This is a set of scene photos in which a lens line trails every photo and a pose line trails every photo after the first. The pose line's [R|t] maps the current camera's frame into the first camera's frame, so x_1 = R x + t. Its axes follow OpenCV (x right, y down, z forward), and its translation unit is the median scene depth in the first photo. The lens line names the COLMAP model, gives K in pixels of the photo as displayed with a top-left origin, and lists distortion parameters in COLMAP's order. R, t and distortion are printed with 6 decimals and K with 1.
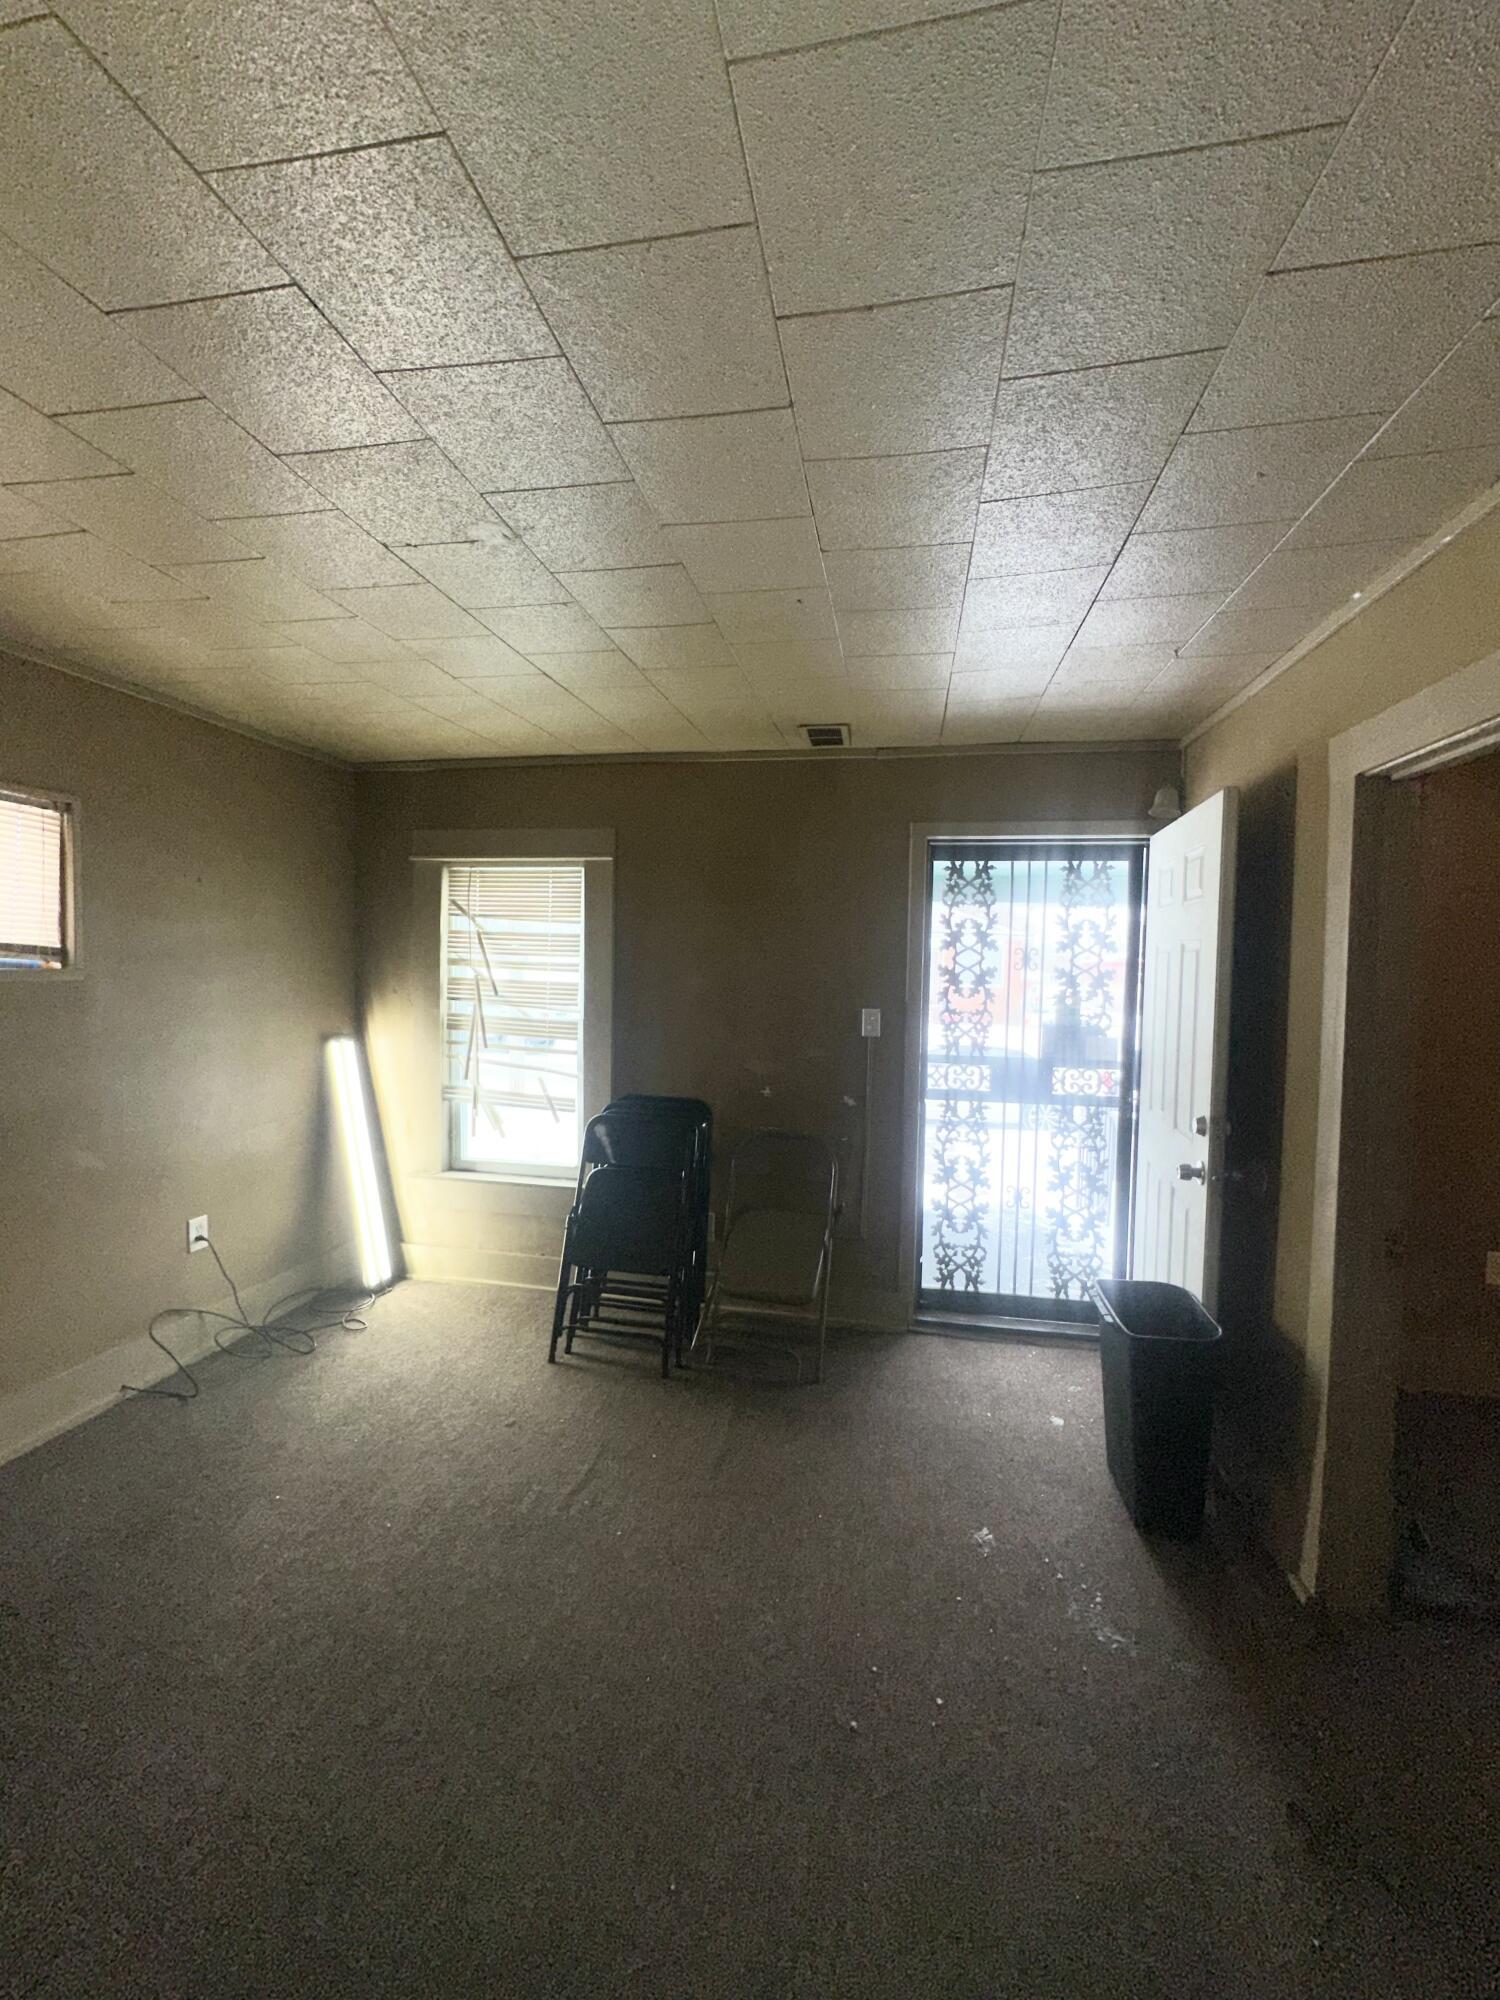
lens RADIAL K [[800.8, 0, 750.0], [0, 800.8, 1000.0], [0, 0, 1]] dist [-0.001438, 0.000527]
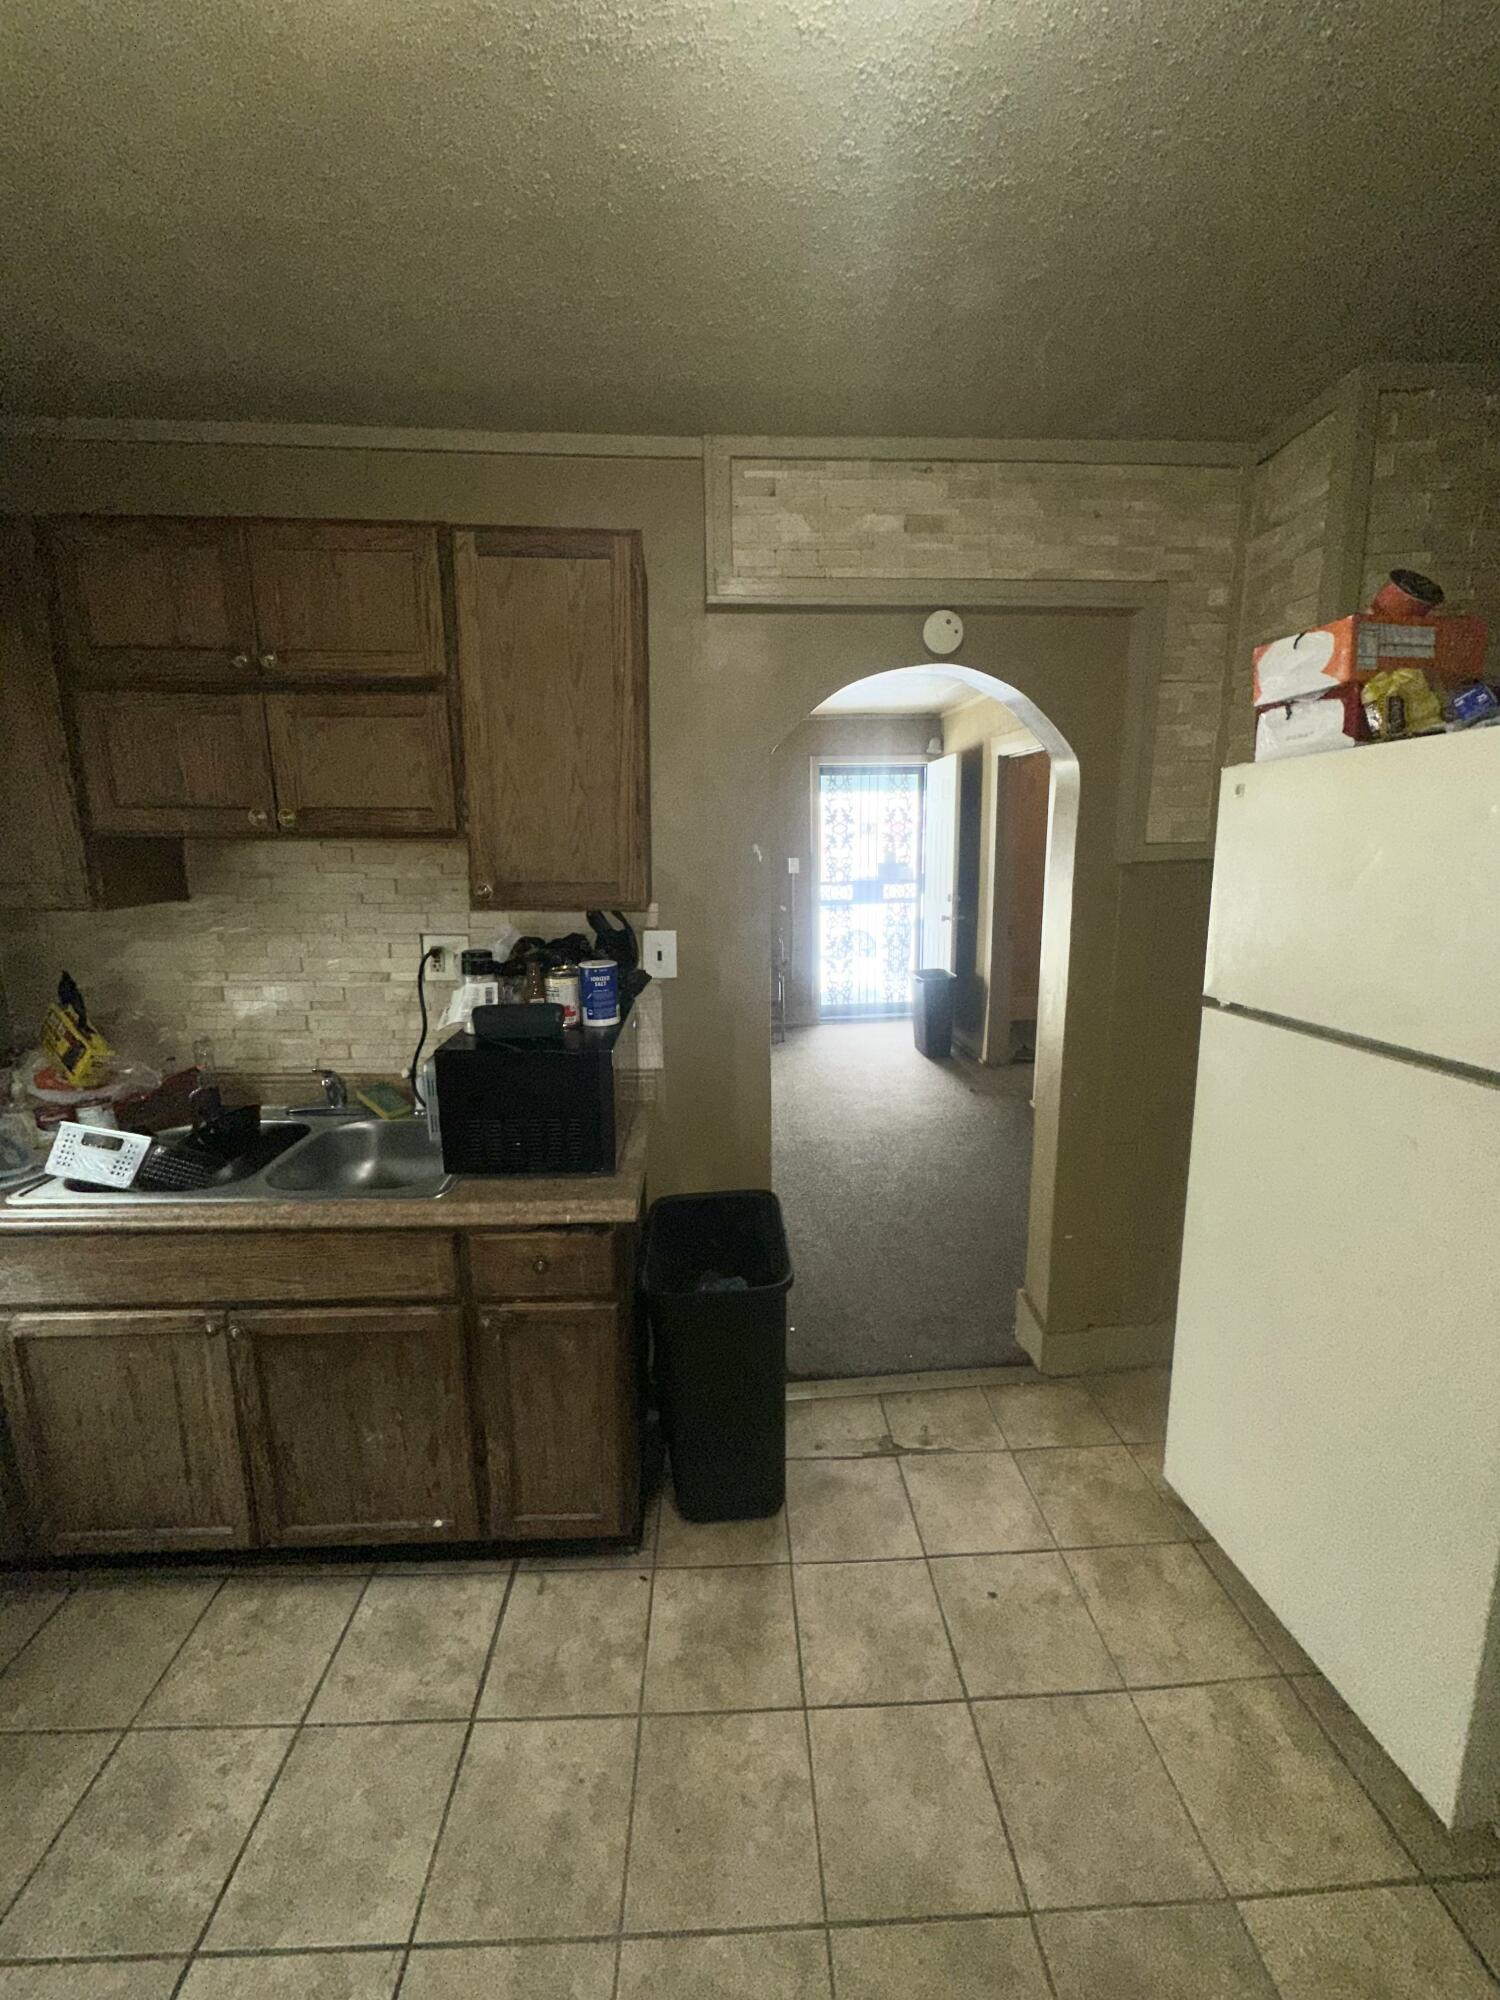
lens RADIAL K [[800.8, 0, 750.0], [0, 800.8, 1000.0], [0, 0, 1]] dist [-0.001438, 0.000527]
pose [[0.968748, -0.080499, 0.234622, -0.405361], [0.043496, 0.986348, 0.158823, 0.036346], [-0.244205, -0.143655, 0.959024, -0.806749]]
